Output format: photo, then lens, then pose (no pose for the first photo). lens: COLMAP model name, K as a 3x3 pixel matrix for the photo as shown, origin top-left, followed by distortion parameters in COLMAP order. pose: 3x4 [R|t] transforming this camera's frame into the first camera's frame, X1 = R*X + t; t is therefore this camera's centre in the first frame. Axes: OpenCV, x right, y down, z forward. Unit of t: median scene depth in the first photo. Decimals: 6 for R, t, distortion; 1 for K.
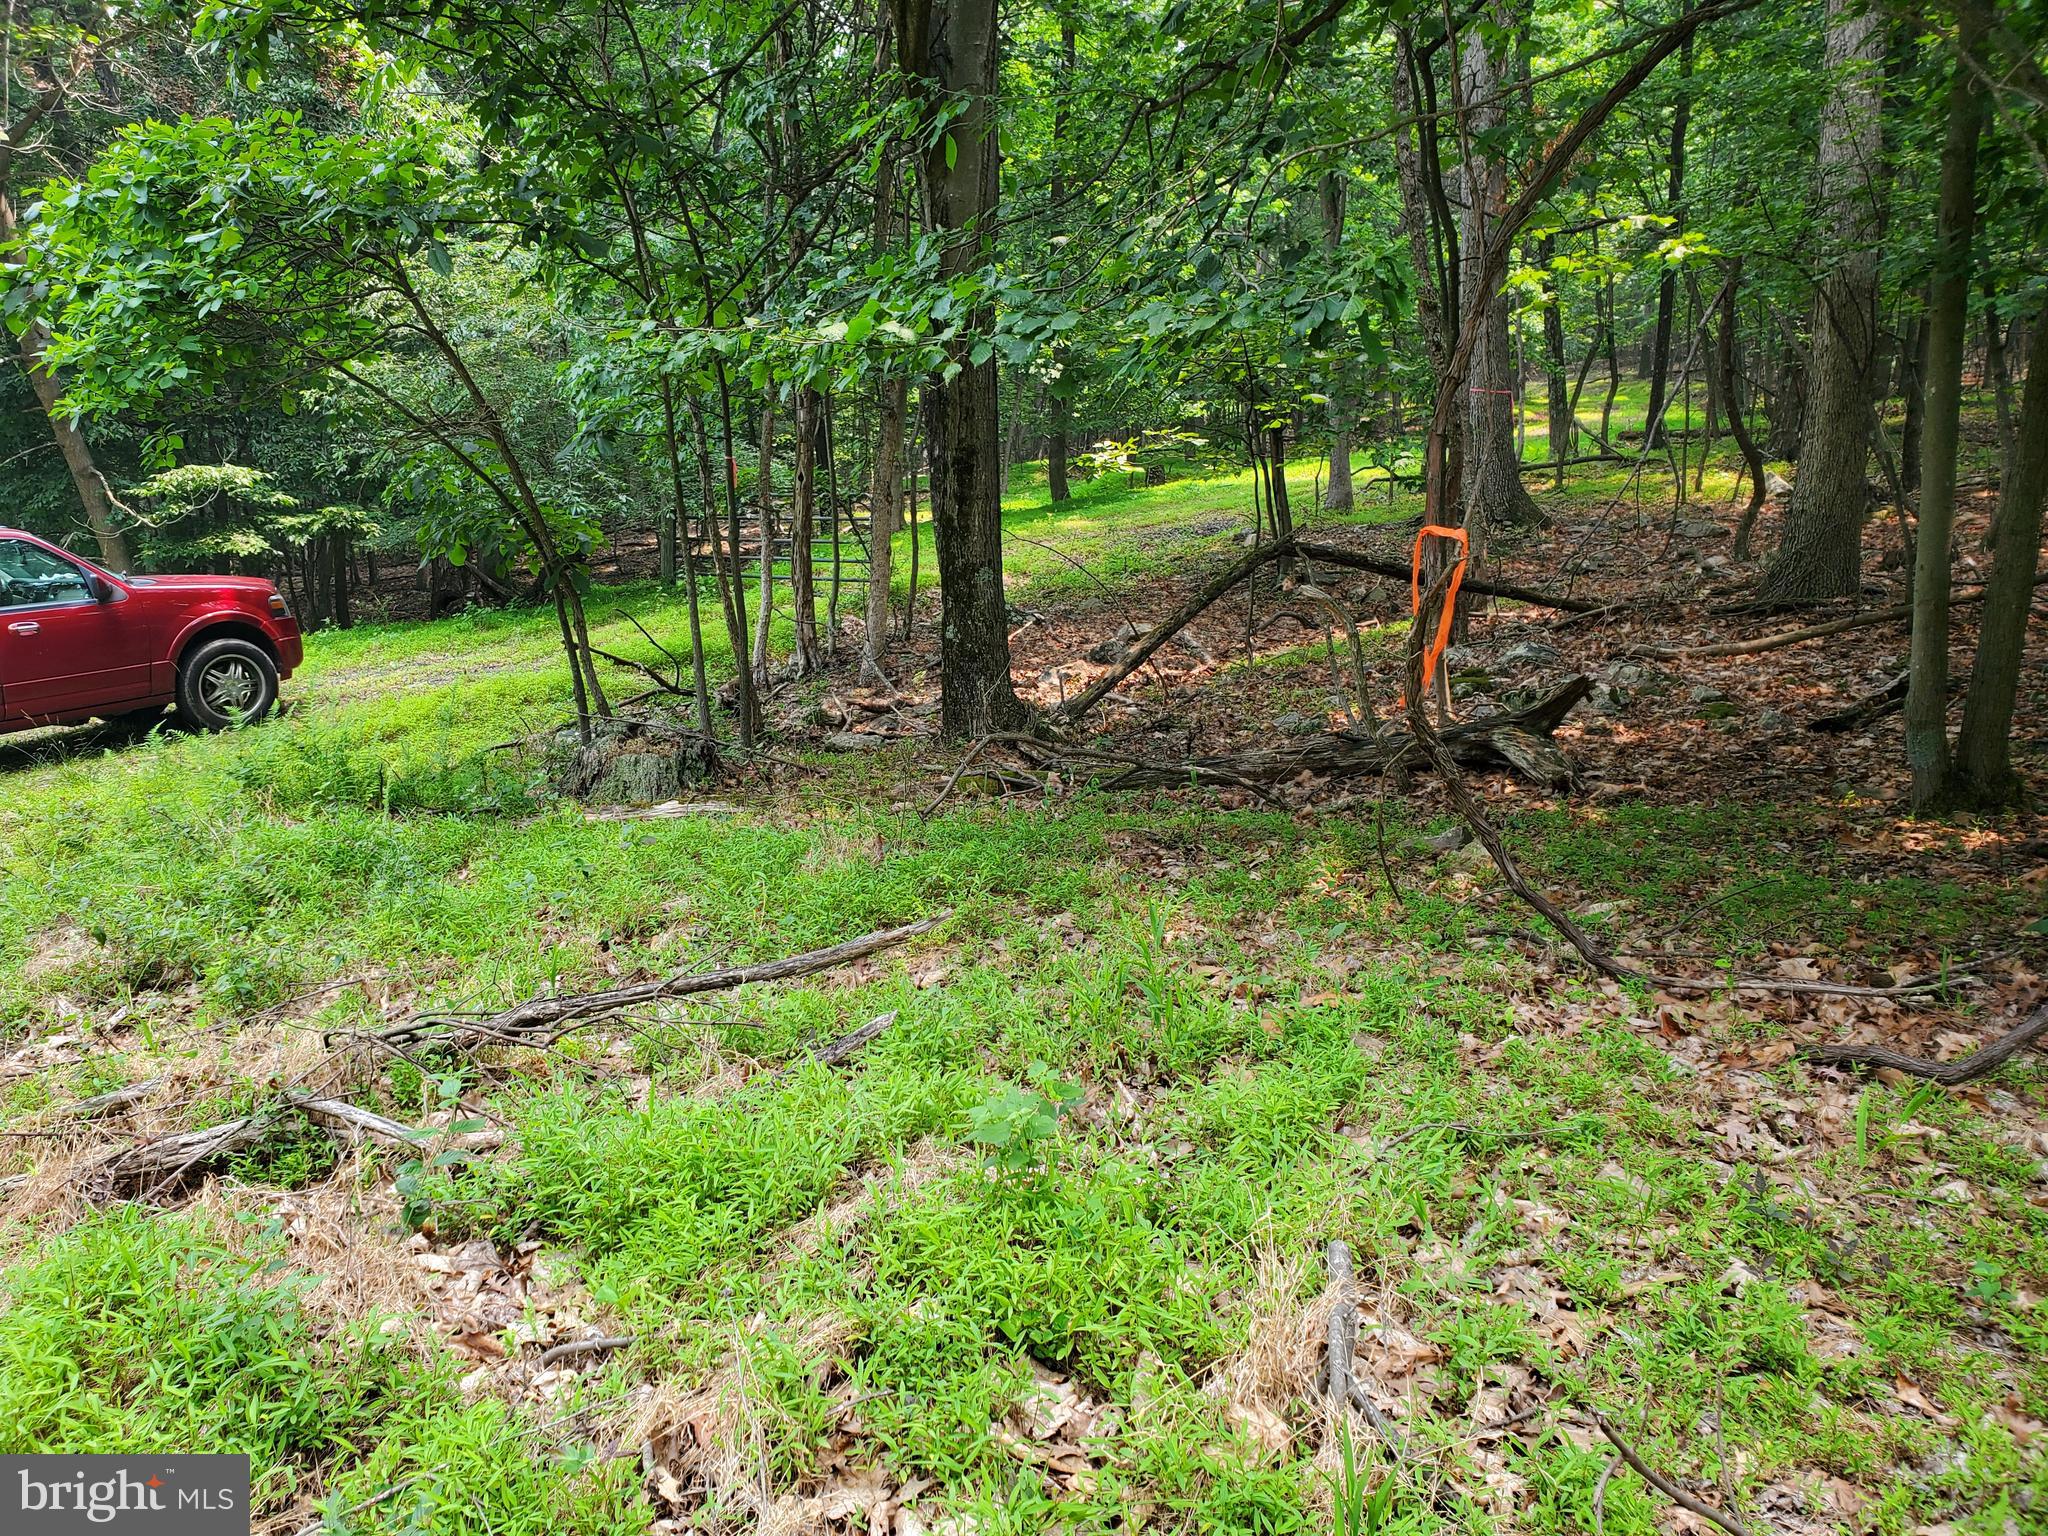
lens RADIAL K [[1562.2, 0, 1028.7], [0, 1562.2, 814.7], [0, 0, 1]] dist [0.022076, -0.002245]
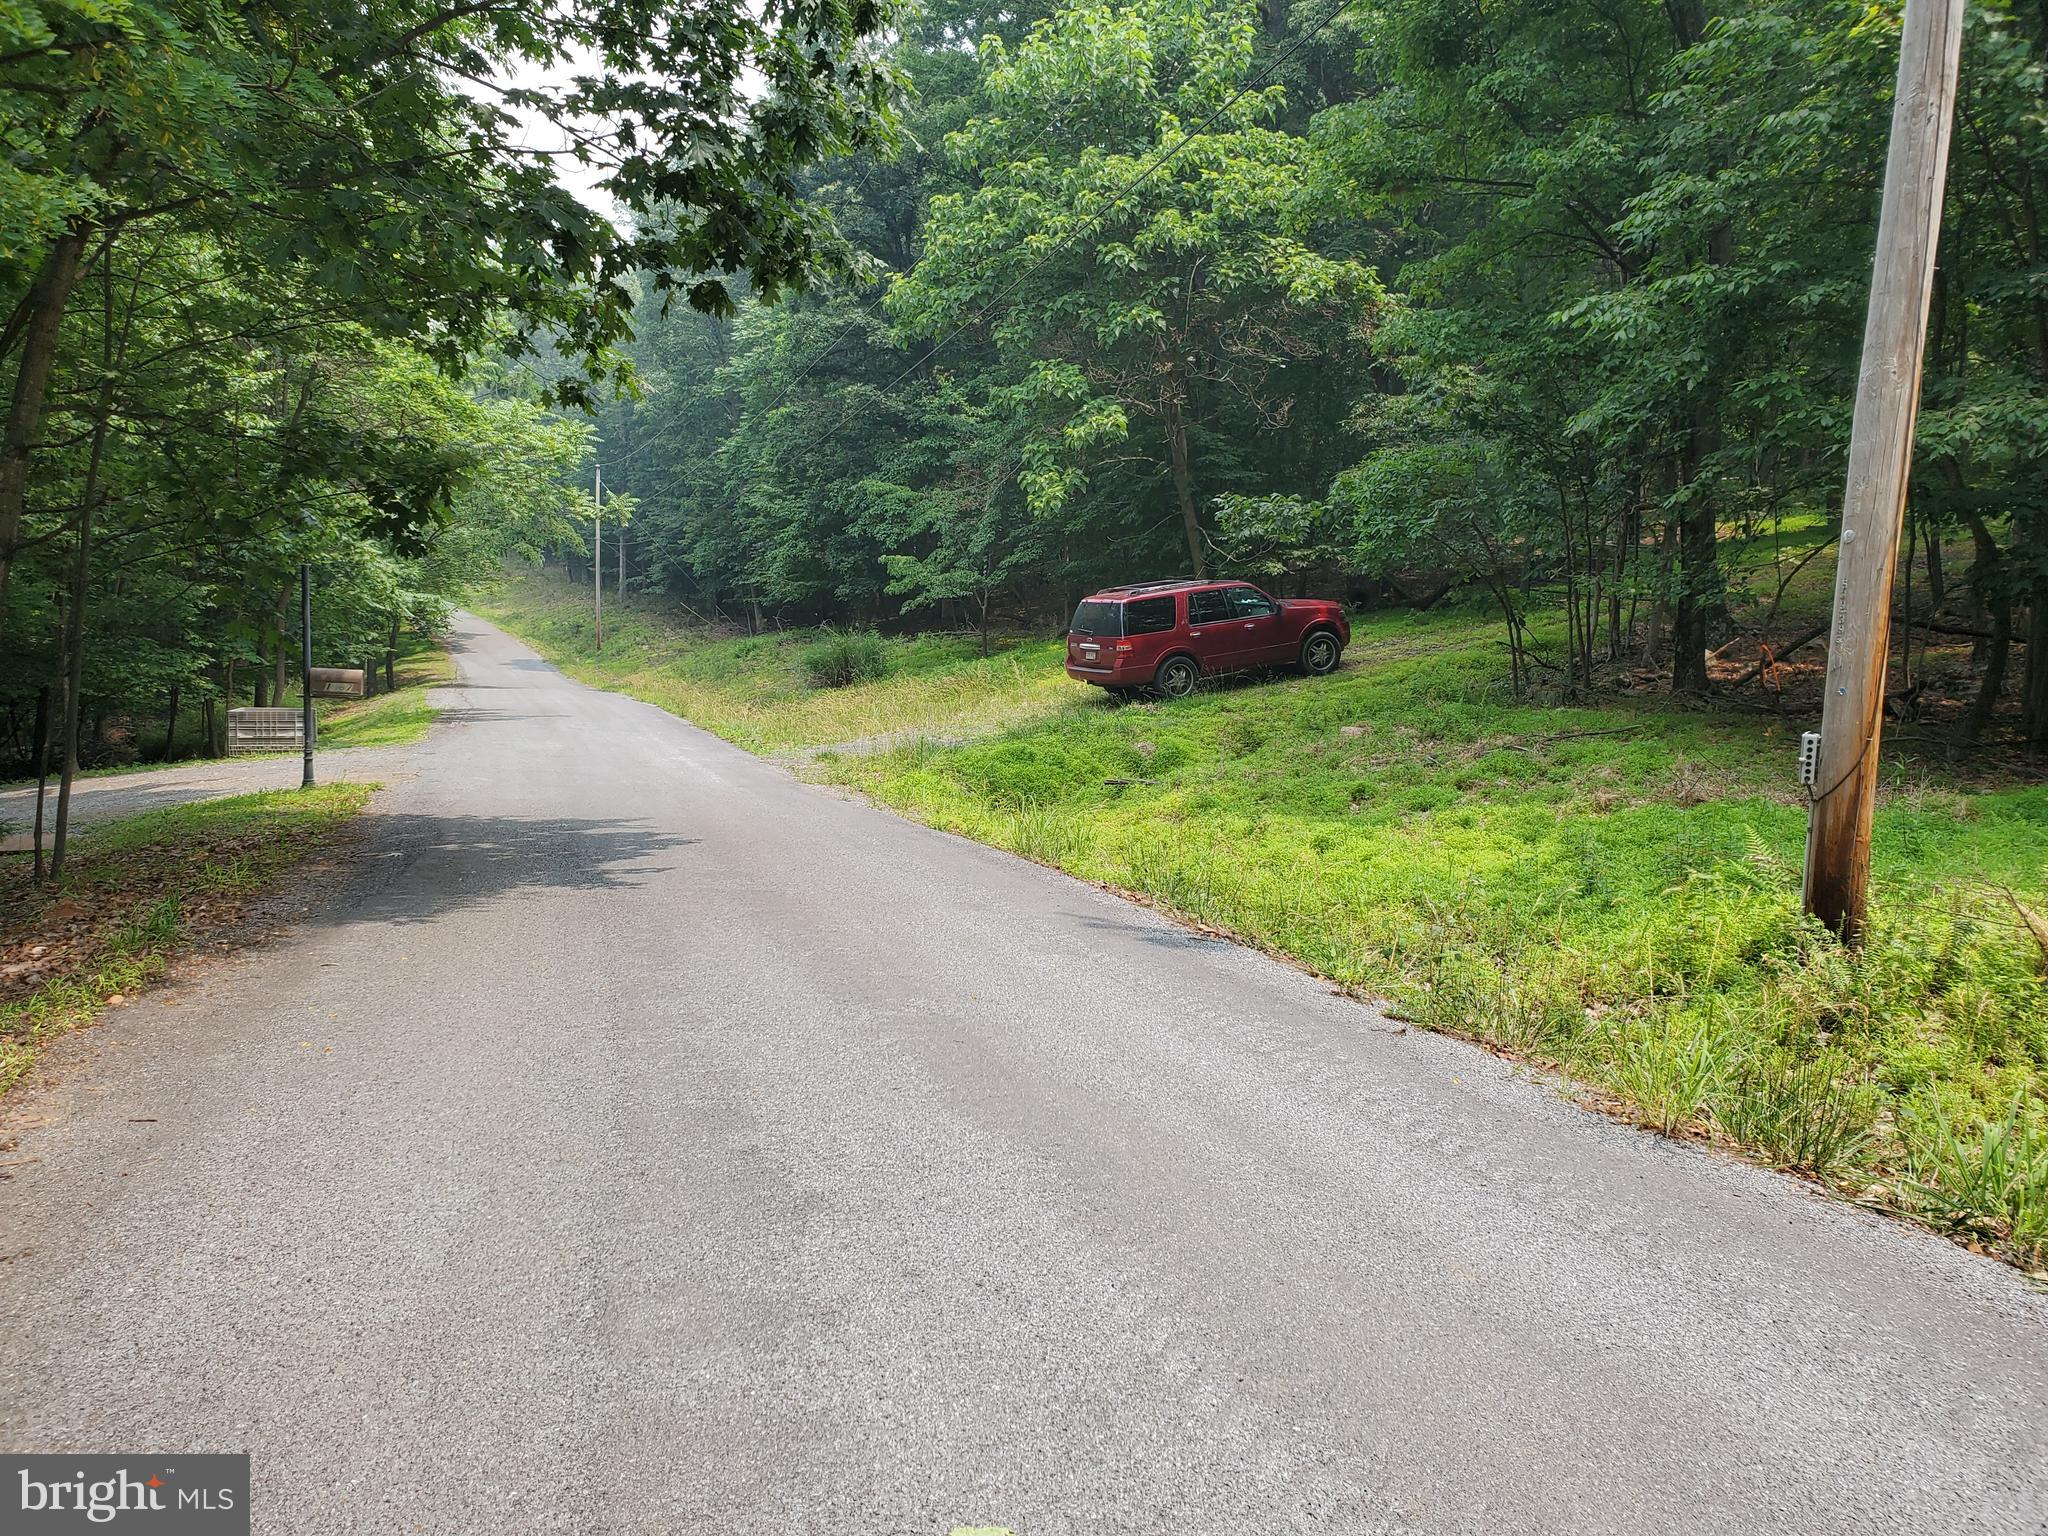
lens RADIAL K [[1562.2, 0, 1028.7], [0, 1562.2, 814.7], [0, 0, 1]] dist [0.022076, -0.002245]
pose [[0.882110, 0.087717, -0.462805, 0.135292], [-0.076429, 0.996142, 0.043127, 0.073380], [0.464802, -0.002671, 0.885410, -1.055181]]
